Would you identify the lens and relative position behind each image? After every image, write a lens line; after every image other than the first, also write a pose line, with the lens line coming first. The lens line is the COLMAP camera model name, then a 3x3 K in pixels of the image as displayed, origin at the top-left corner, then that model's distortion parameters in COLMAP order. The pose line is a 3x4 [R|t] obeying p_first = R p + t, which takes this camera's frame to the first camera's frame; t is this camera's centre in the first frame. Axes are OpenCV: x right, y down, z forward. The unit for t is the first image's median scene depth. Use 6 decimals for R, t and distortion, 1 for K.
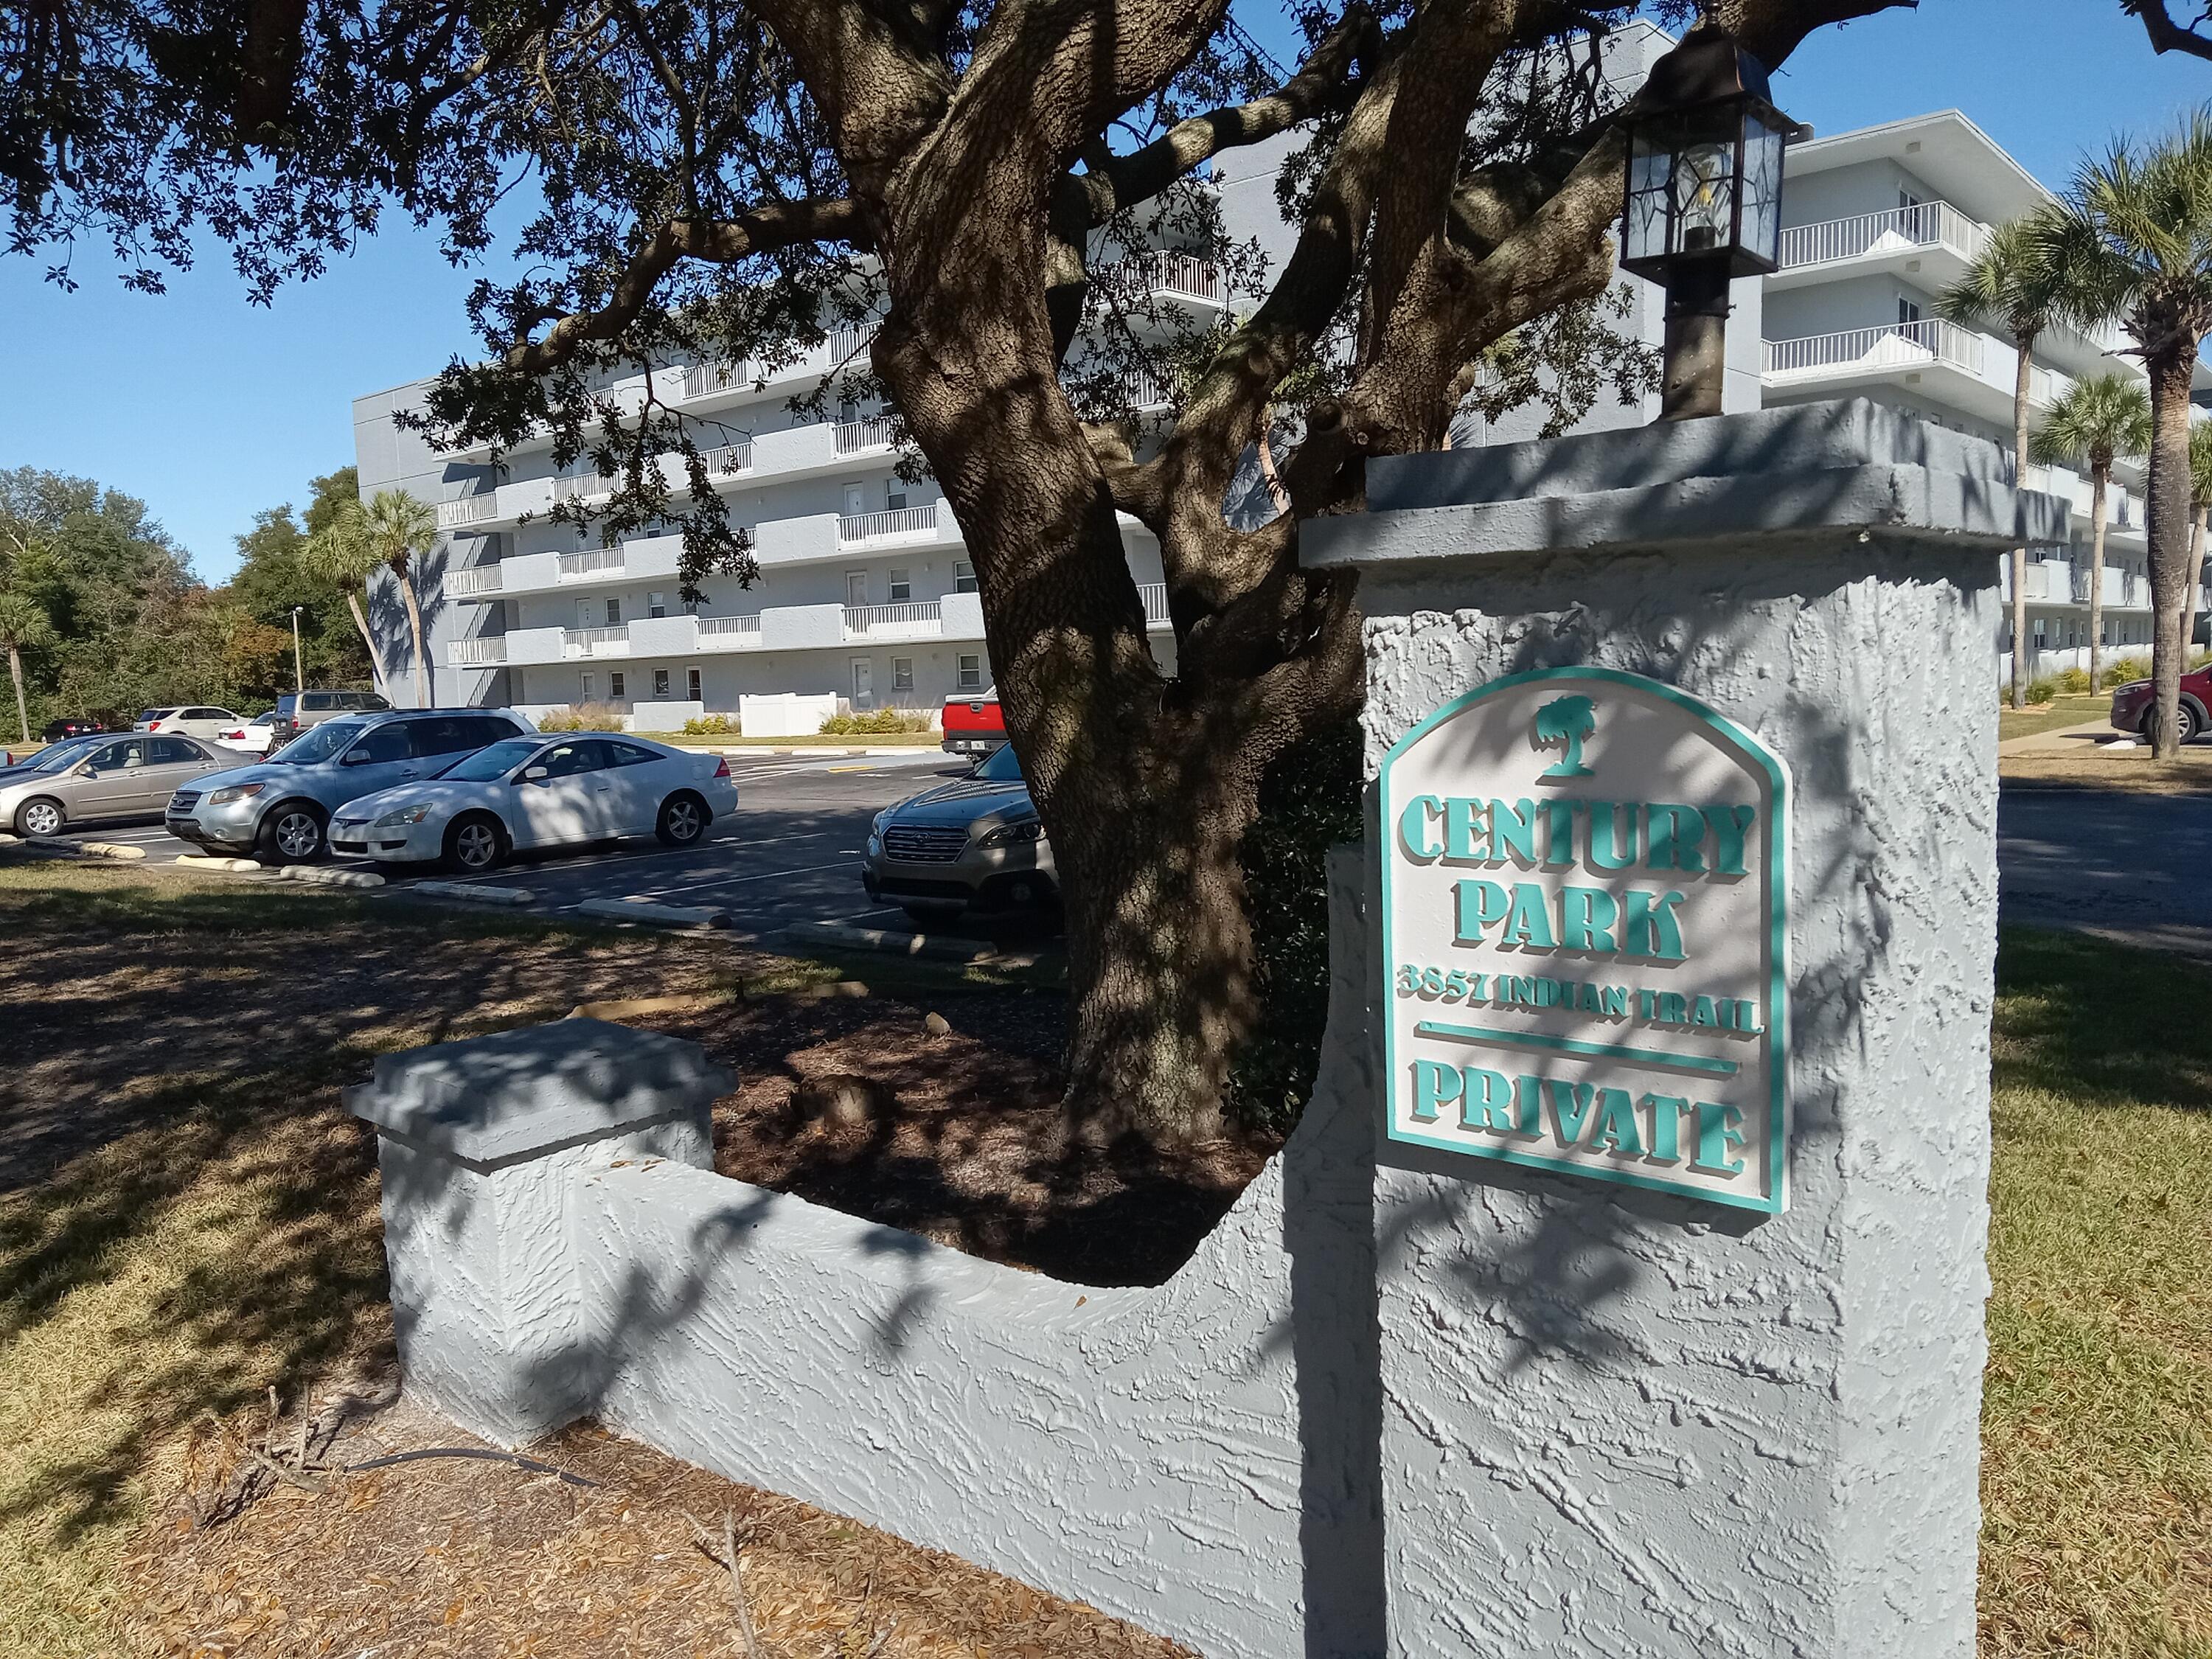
lens RADIAL K [[1630.2, 0, 1106.6], [0, 1630.2, 834.9], [0, 0, 1]] dist [-0.012152, 0.006129]
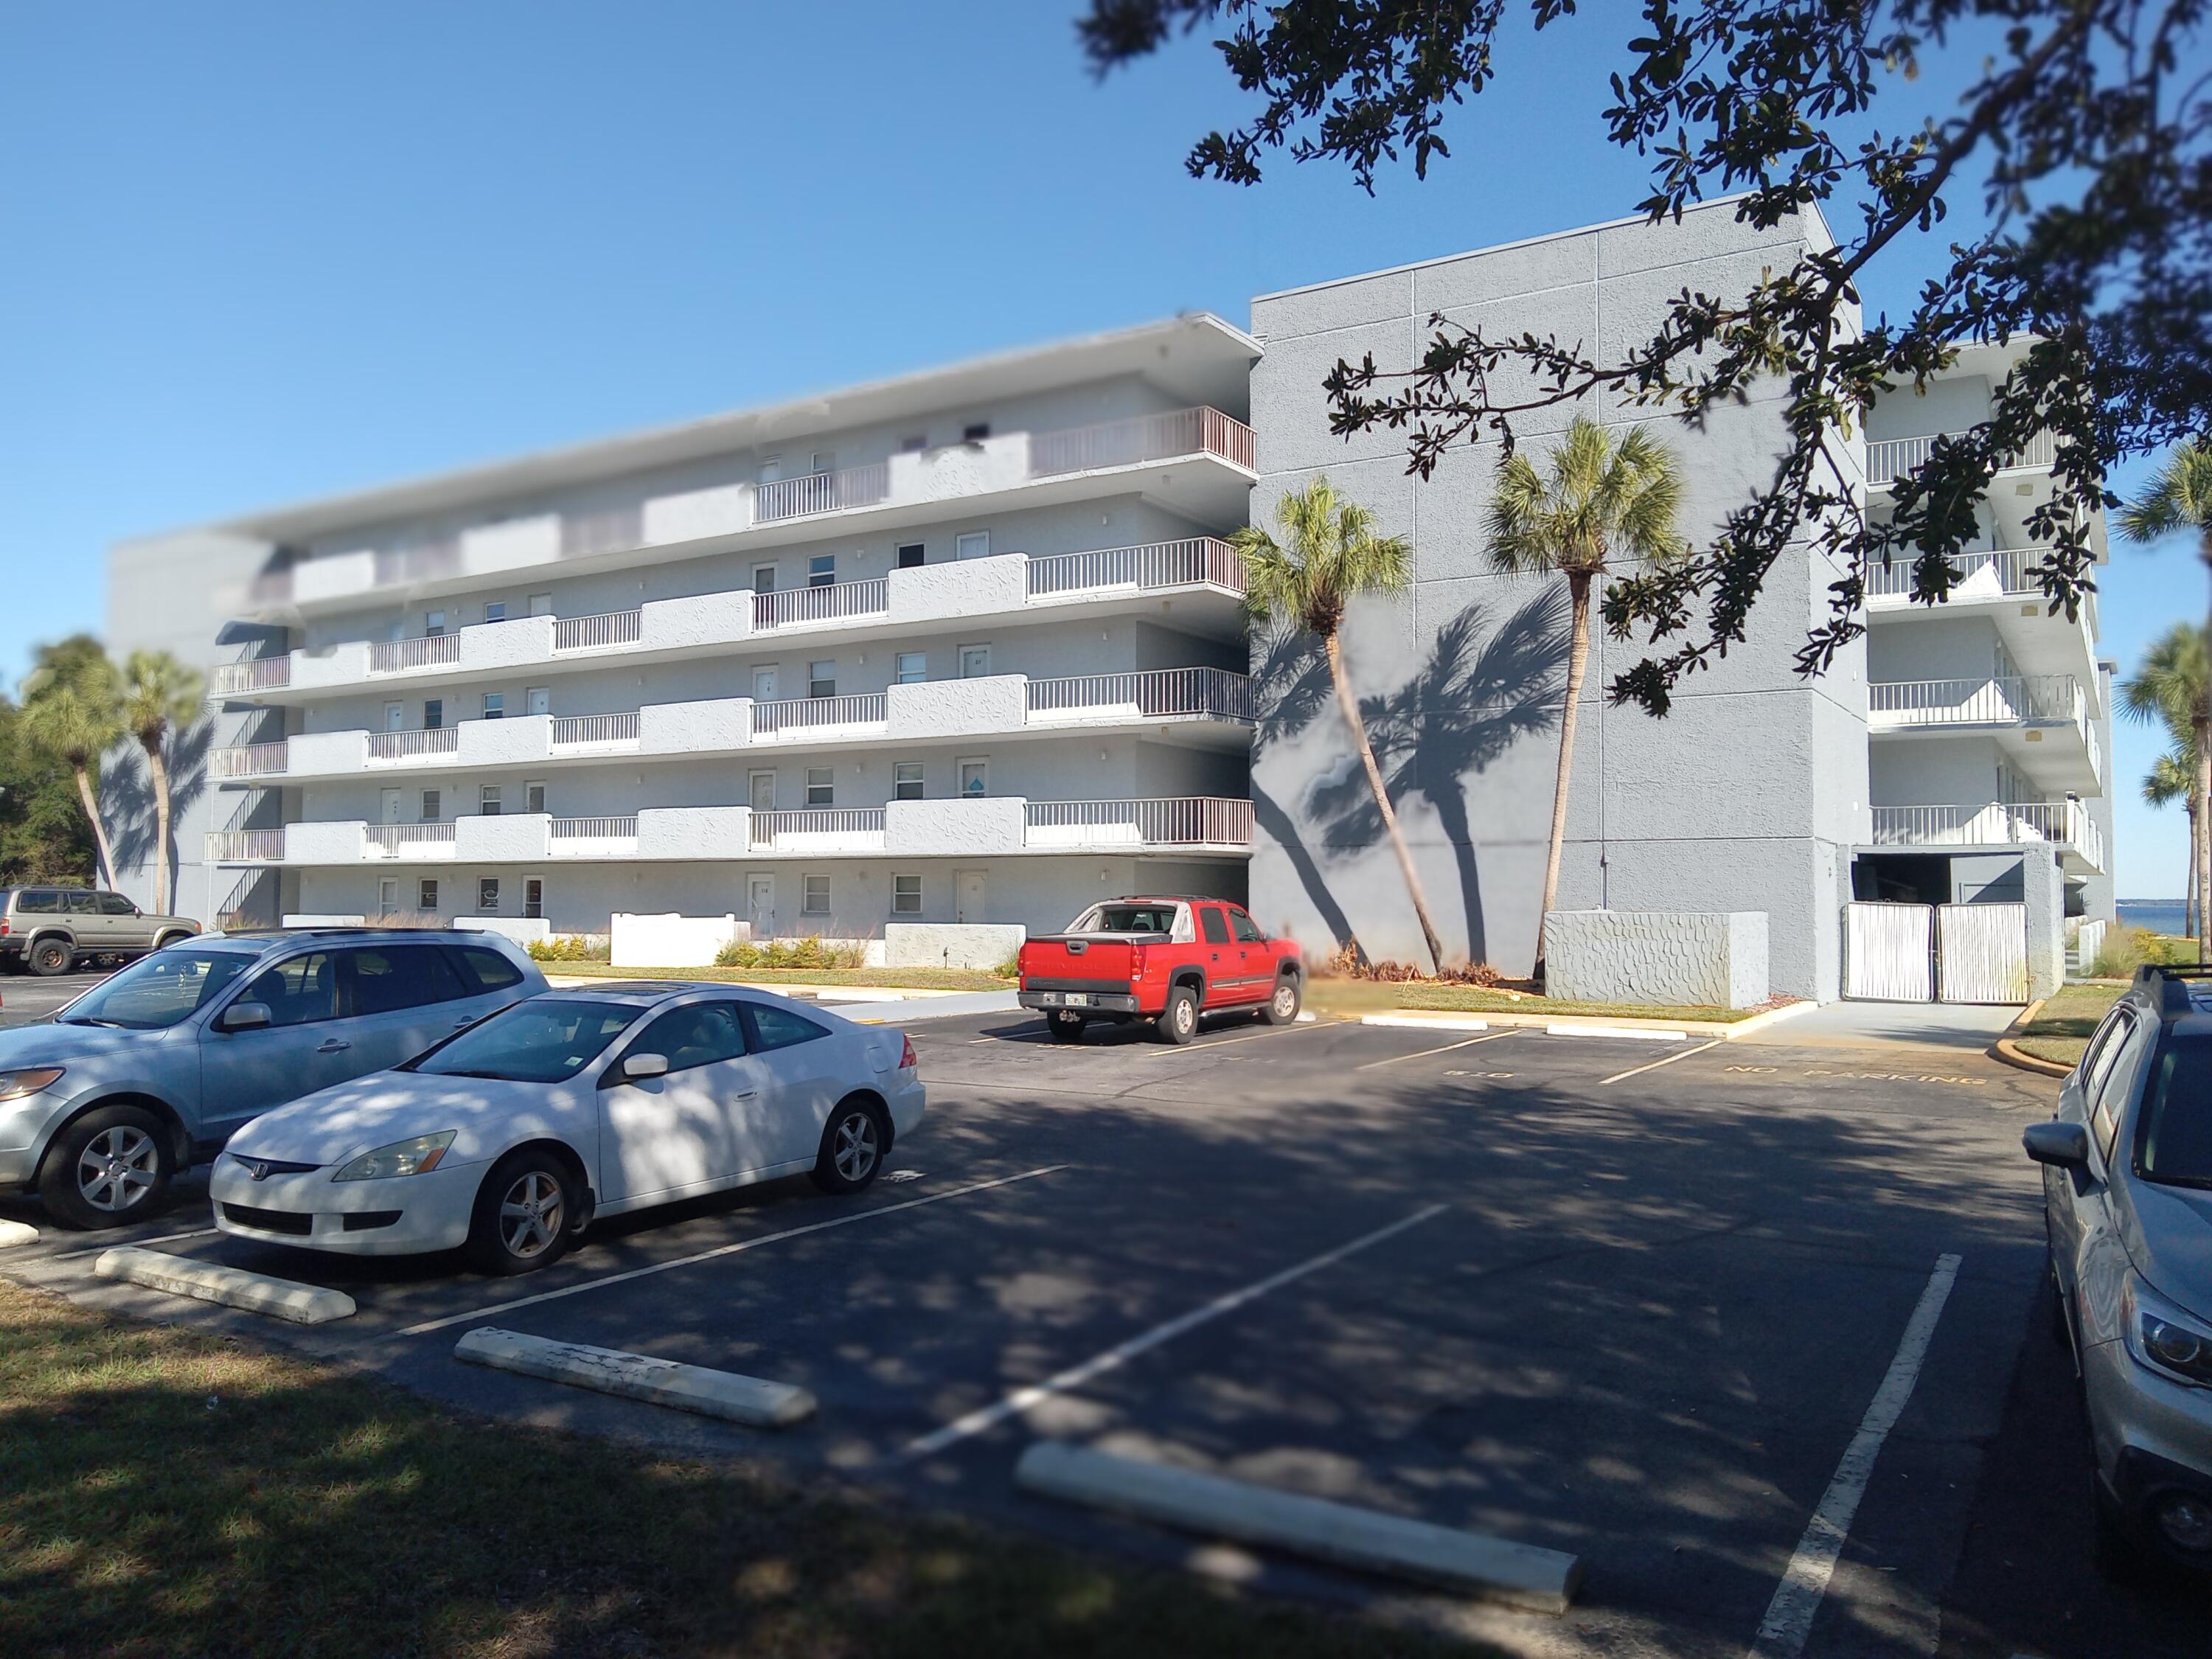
lens RADIAL K [[1606.9, 0, 1109.5], [0, 1606.9, 824.1], [0, 0, 1]] dist [-0.025452, -0.002884]
pose [[0.985546, 0.044812, 0.163376, -0.120116], [-0.020037, 0.988446, -0.150244, -0.016609], [-0.168221, 0.144799, 0.975056, 0.193148]]
